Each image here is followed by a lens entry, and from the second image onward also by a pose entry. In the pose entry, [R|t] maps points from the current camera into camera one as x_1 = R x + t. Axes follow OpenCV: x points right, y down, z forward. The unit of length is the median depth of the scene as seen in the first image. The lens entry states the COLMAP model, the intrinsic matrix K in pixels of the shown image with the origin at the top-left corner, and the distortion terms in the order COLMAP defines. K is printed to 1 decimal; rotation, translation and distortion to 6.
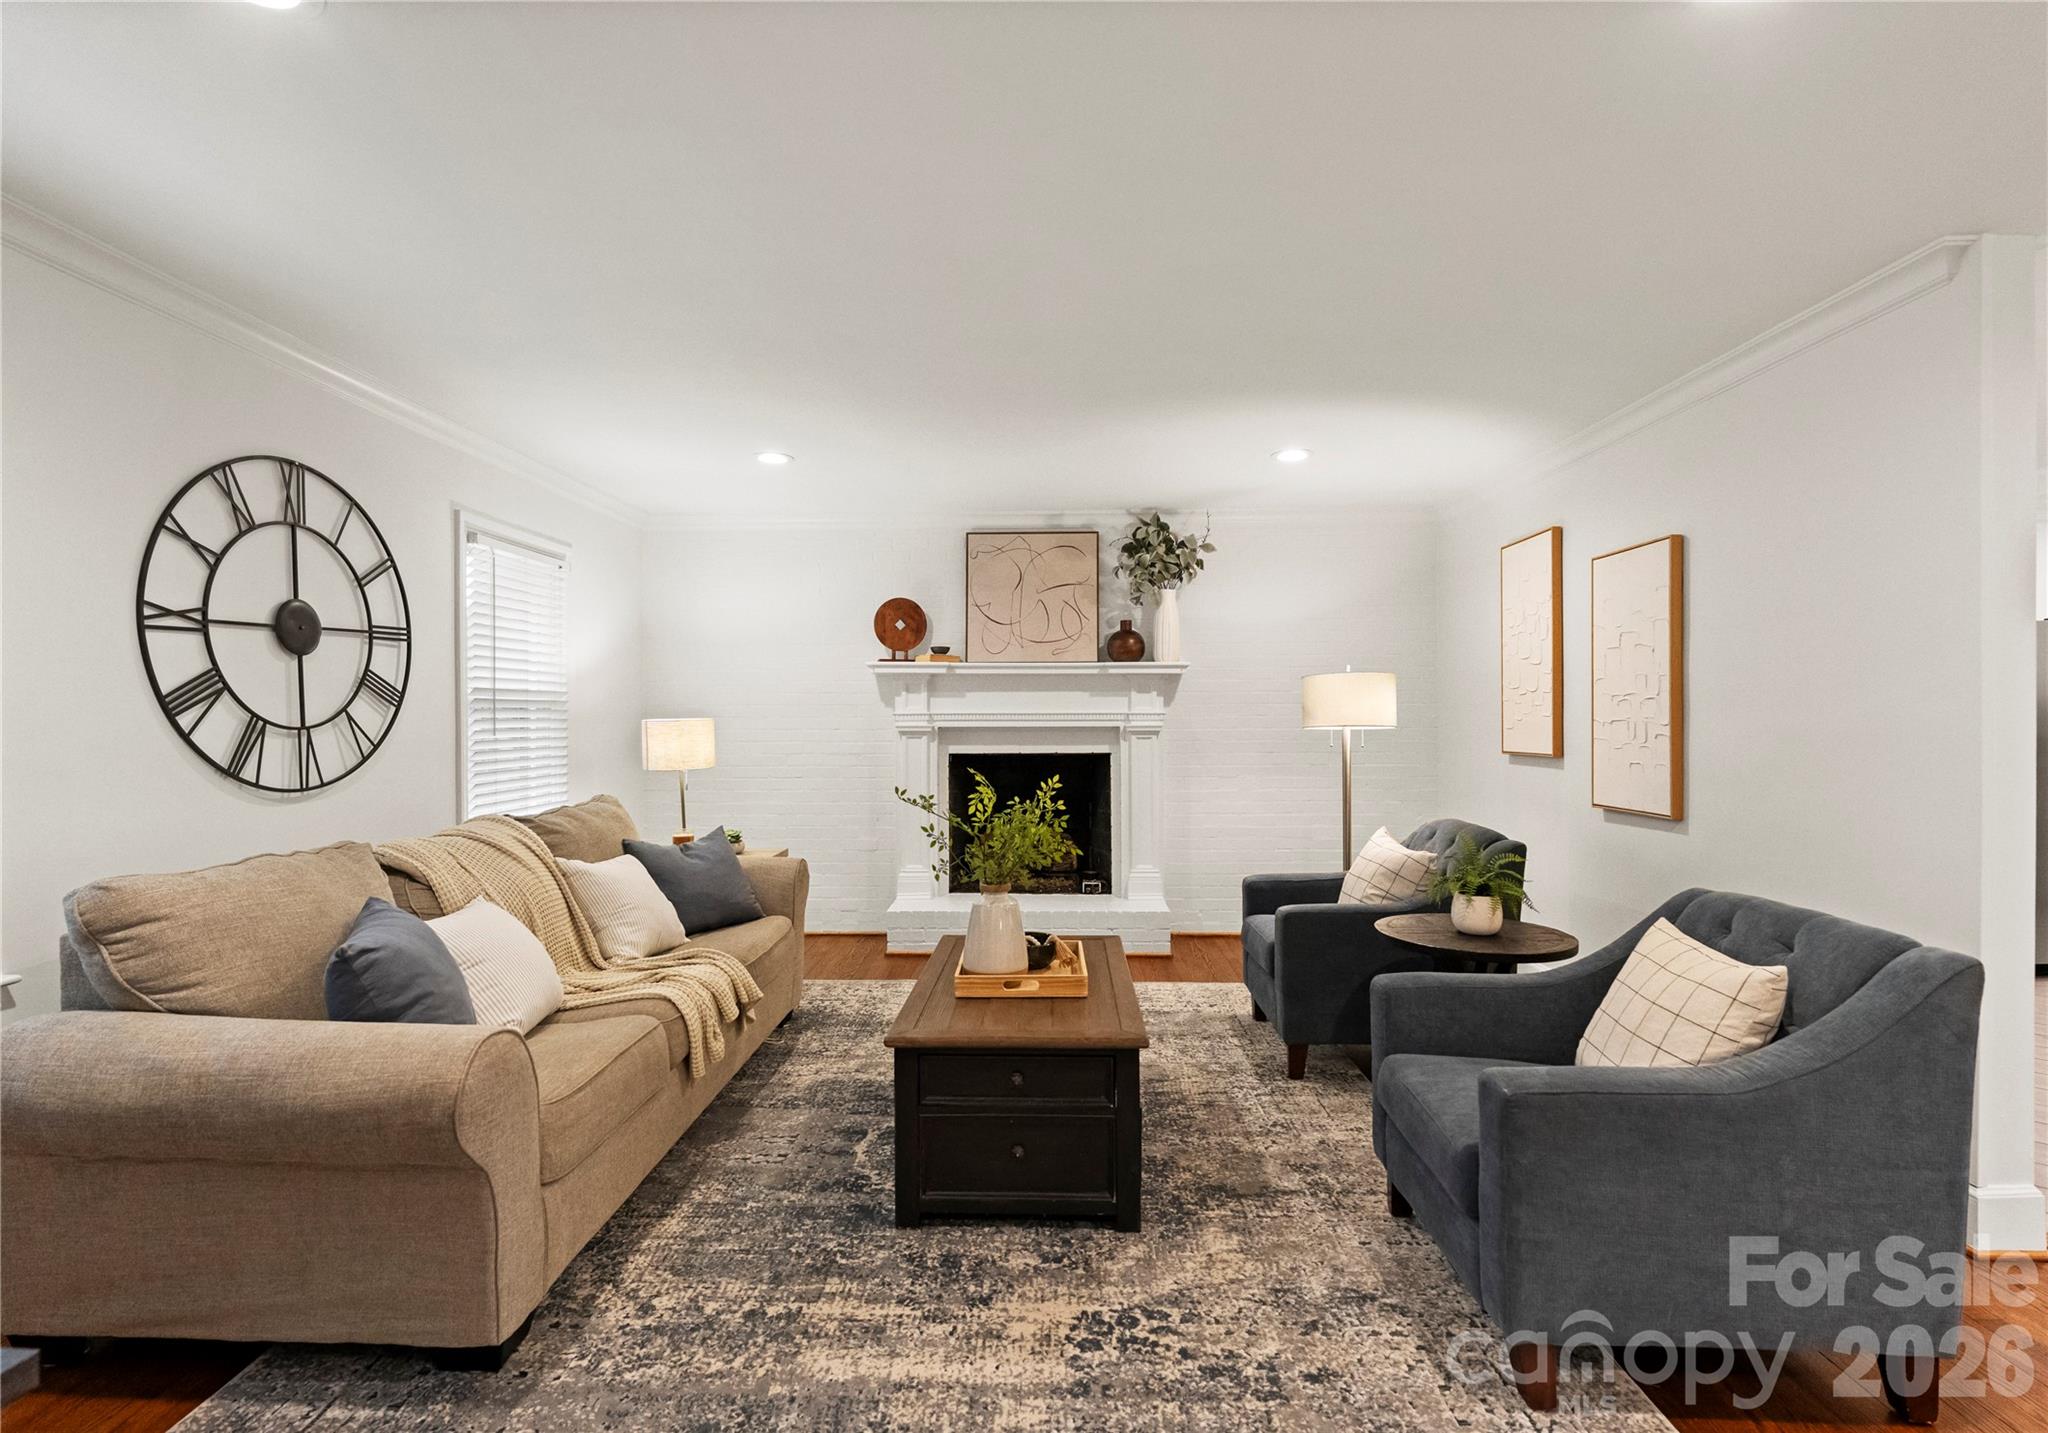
lens RADIAL K [[967.5, 0, 1030.8], [0, 967.5, 716.2], [0, 0, 1]] dist [0.005831, -0.000740]
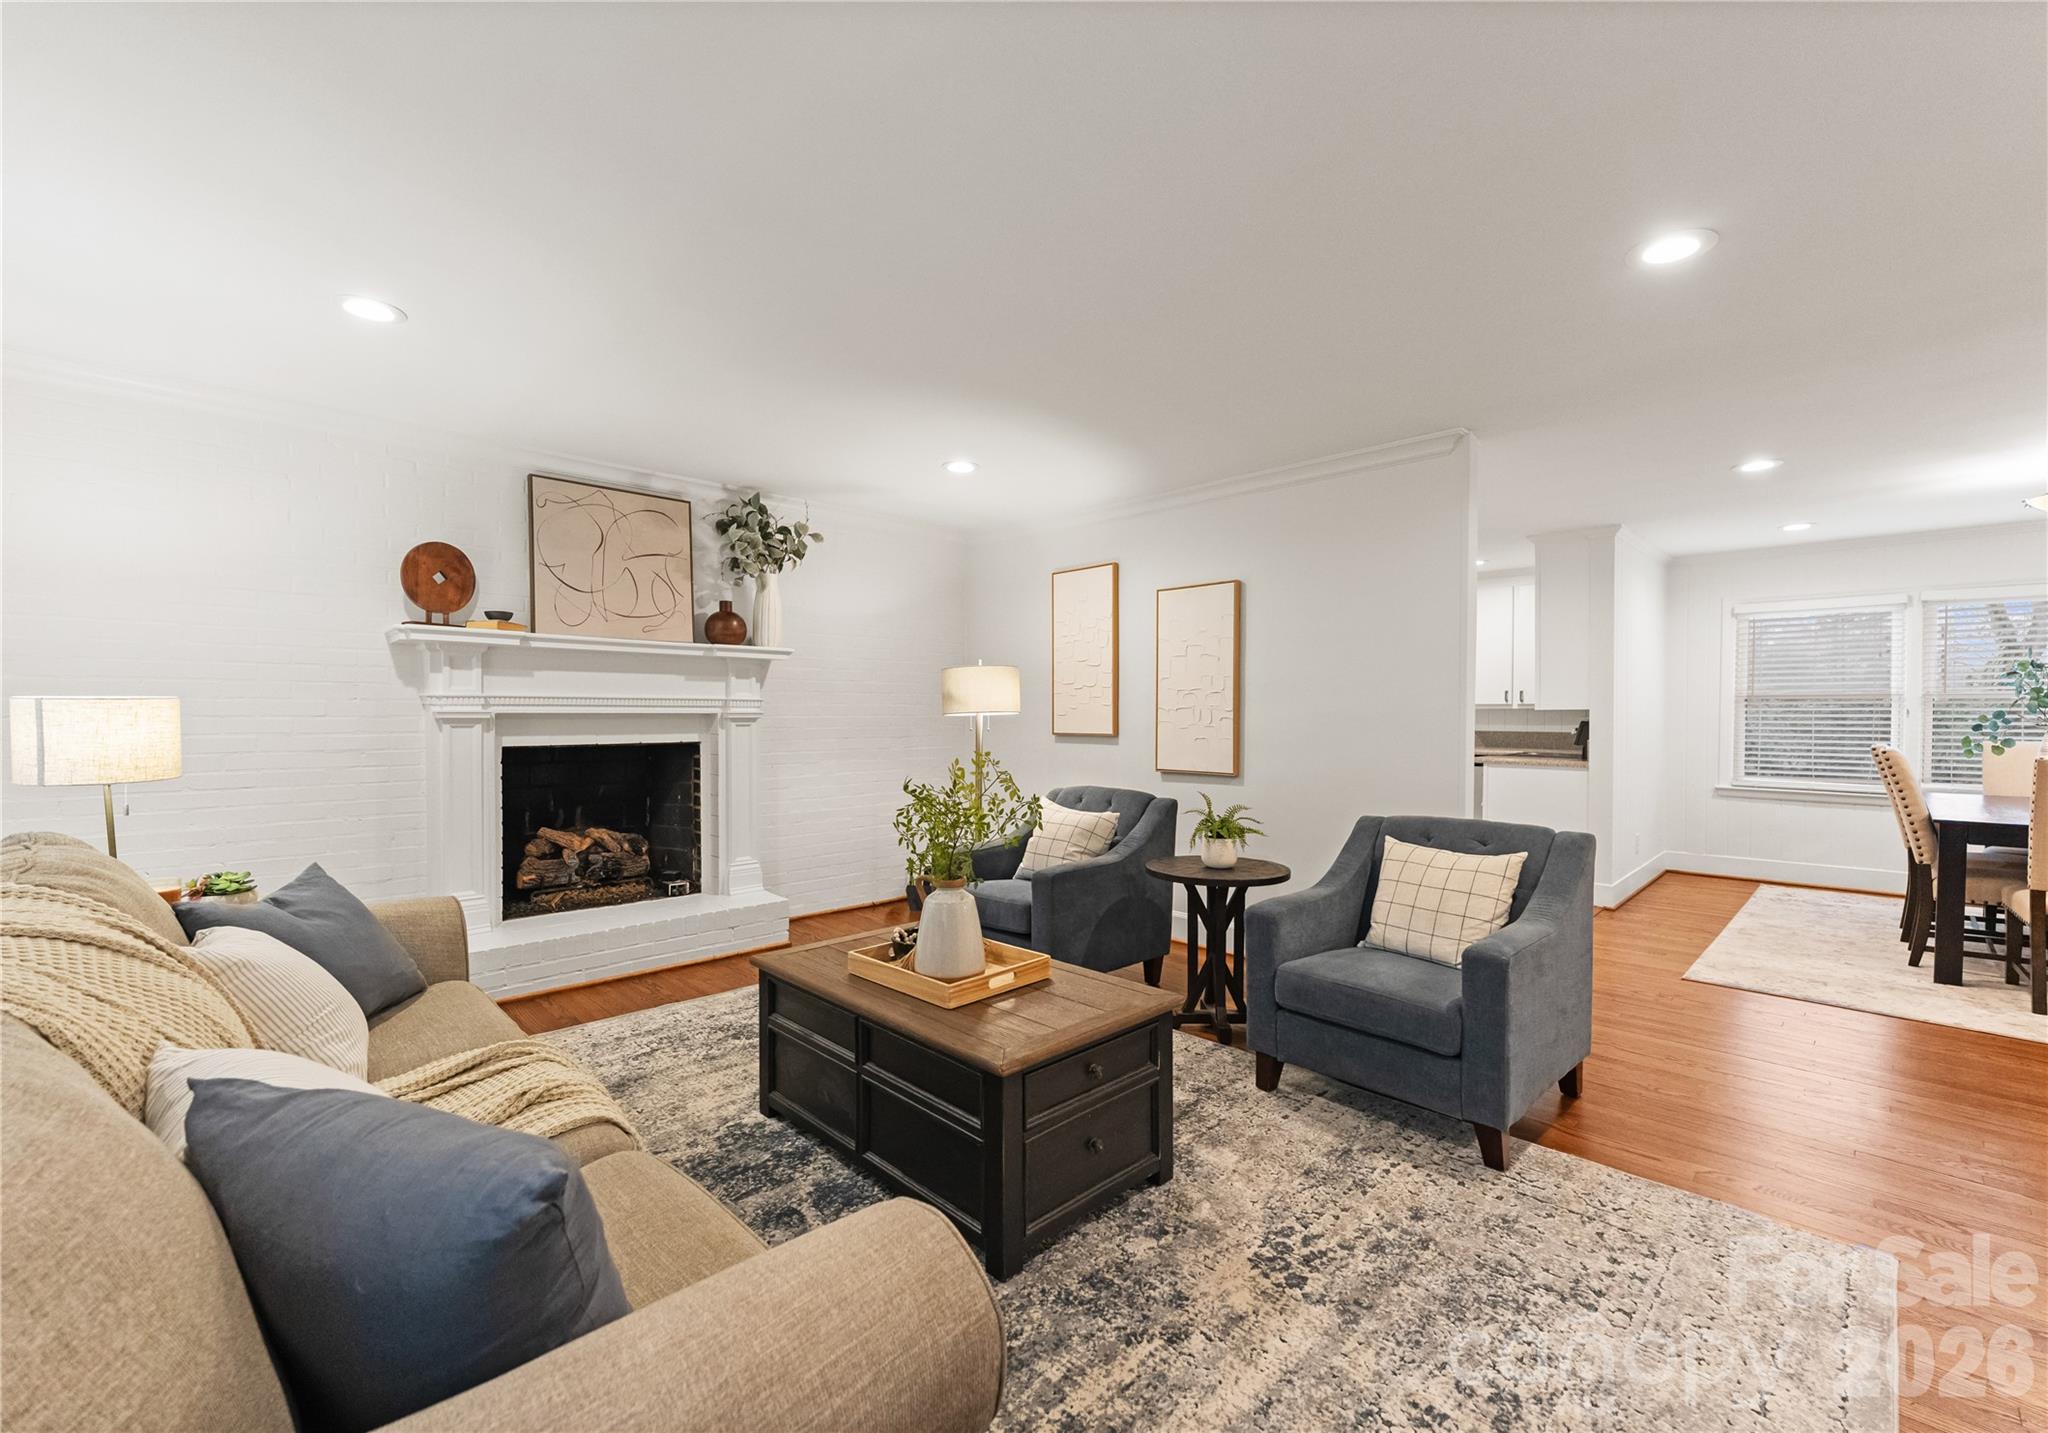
lens RADIAL K [[859.3, 0, 1025.7], [0, 859.3, 722.5], [0, 0, 1]] dist [-0.002565, -0.000440]
pose [[0.700201, -0.003129, 0.713939, -0.494438], [-0.005602, 0.999936, 0.009877, 0.016219], [-0.713923, -0.010915, 0.700139, 0.336700]]
